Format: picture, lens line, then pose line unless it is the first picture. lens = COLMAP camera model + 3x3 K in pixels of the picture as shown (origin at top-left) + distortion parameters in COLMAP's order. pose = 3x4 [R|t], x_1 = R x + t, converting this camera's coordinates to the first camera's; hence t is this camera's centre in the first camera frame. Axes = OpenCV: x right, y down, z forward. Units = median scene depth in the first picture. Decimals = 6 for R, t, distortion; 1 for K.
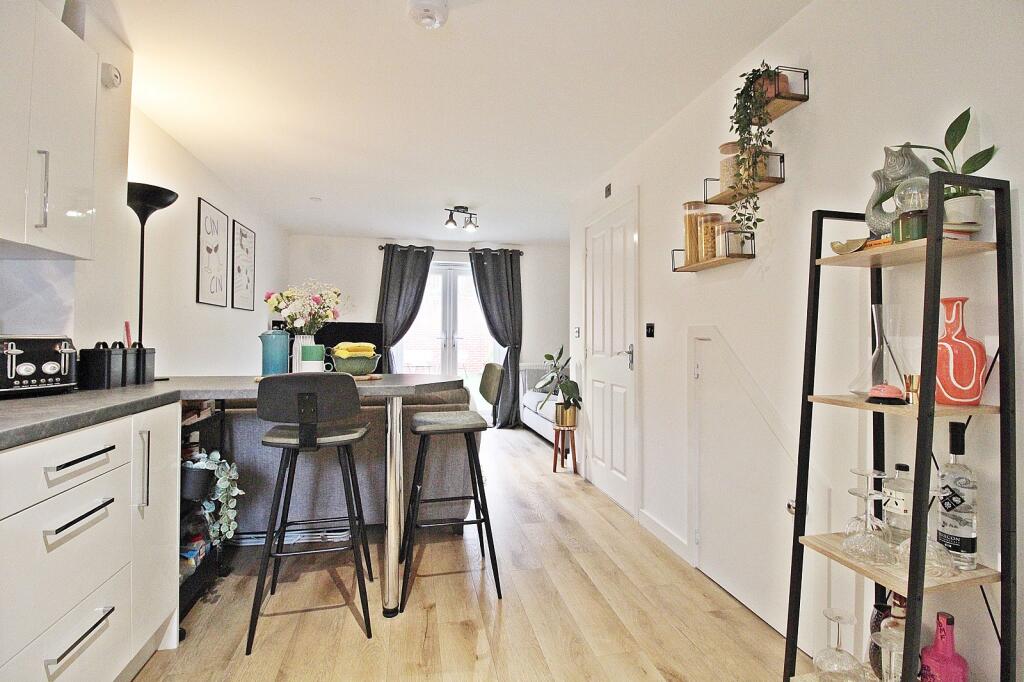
lens RADIAL K [[482.3, 0, 513.0], [0, 482.3, 329.8], [0, 0, 1]] dist [0.004249, -0.015347]
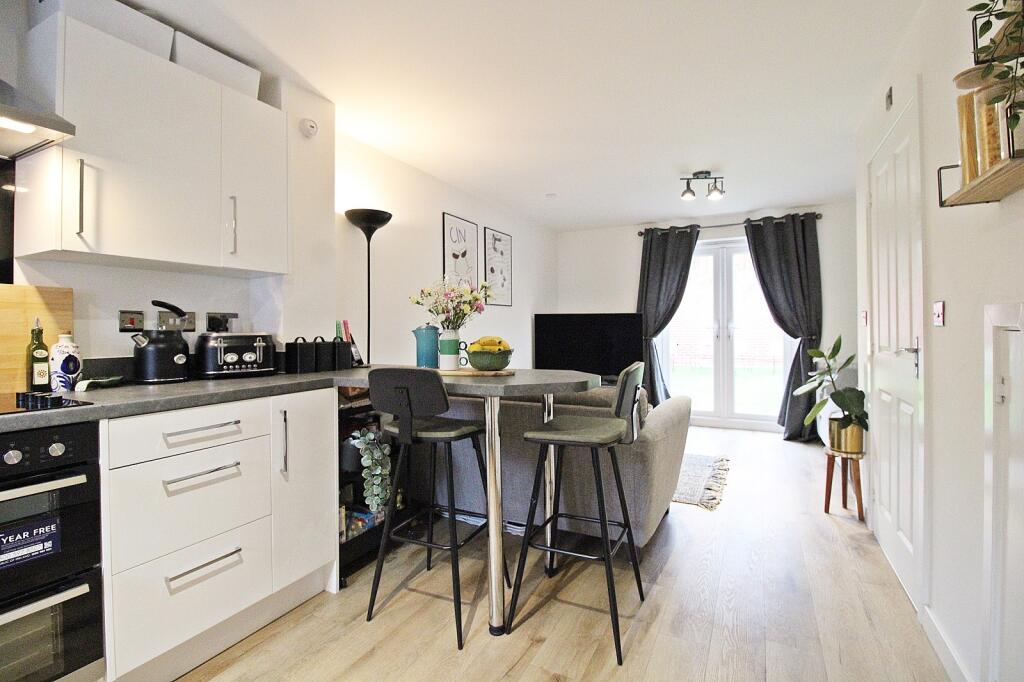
lens RADIAL K [[474.5, 0, 514.7], [0, 474.5, 328.5], [0, 0, 1]] dist [0.000675, -0.012007]
pose [[0.777825, -0.011910, -0.628368, 0.297061], [0.023769, 0.999663, 0.010474, 0.001961], [0.628031, -0.023082, 0.777846, 0.281849]]
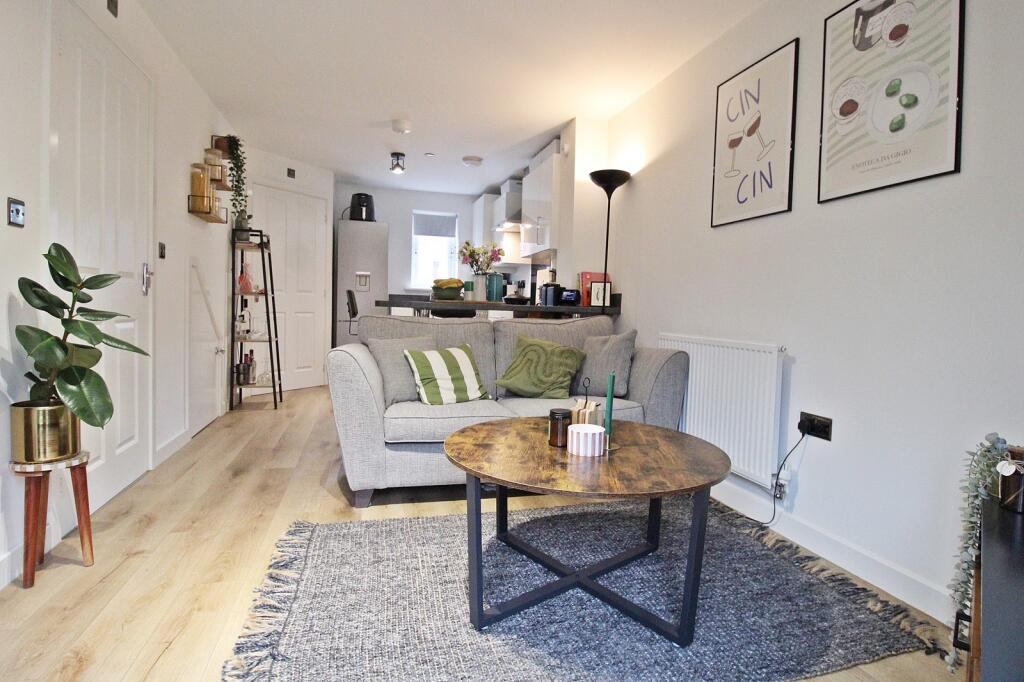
lens RADIAL K [[513.4, 0, 516.5], [0, 513.4, 326.6], [0, 0, 1]] dist [0.001680, -0.016260]
pose [[-0.996848, -0.029762, -0.073540, -0.407894], [-0.031312, 0.999309, 0.020017, 0.130922], [0.072893, 0.022257, -0.997091, 2.512370]]
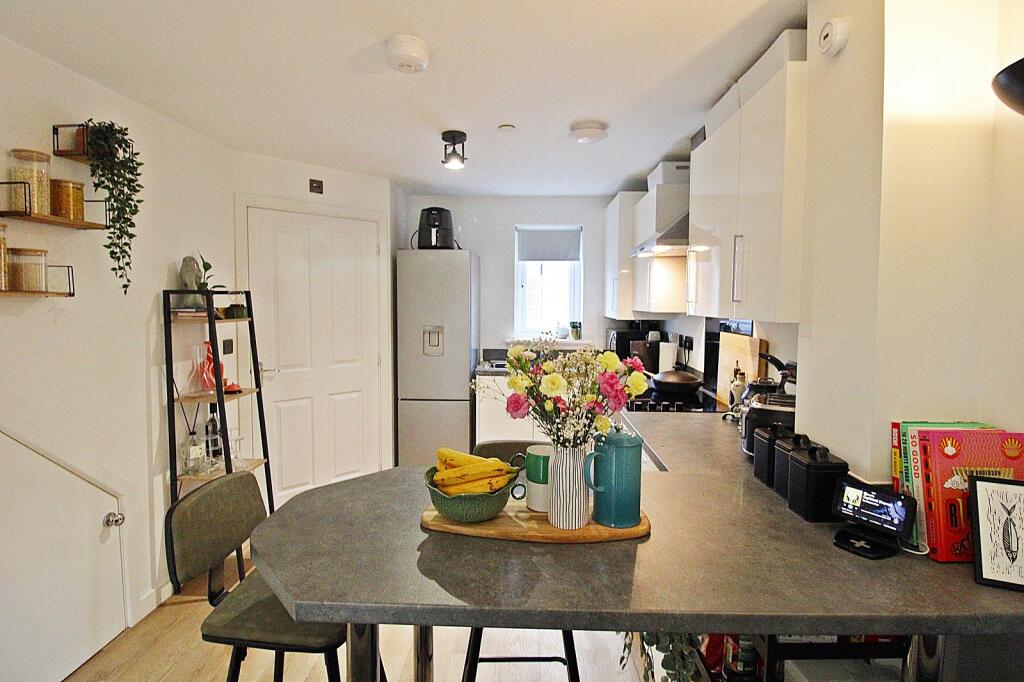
lens RADIAL K [[487.3, 0, 517.2], [0, 487.3, 325.5], [0, 0, 1]] dist [0.002109, -0.011169]
pose [[-0.972039, -0.023820, 0.233610, -0.468987], [-0.016492, 0.999310, 0.033272, -0.119951], [-0.234241, 0.028489, -0.971761, 1.424321]]
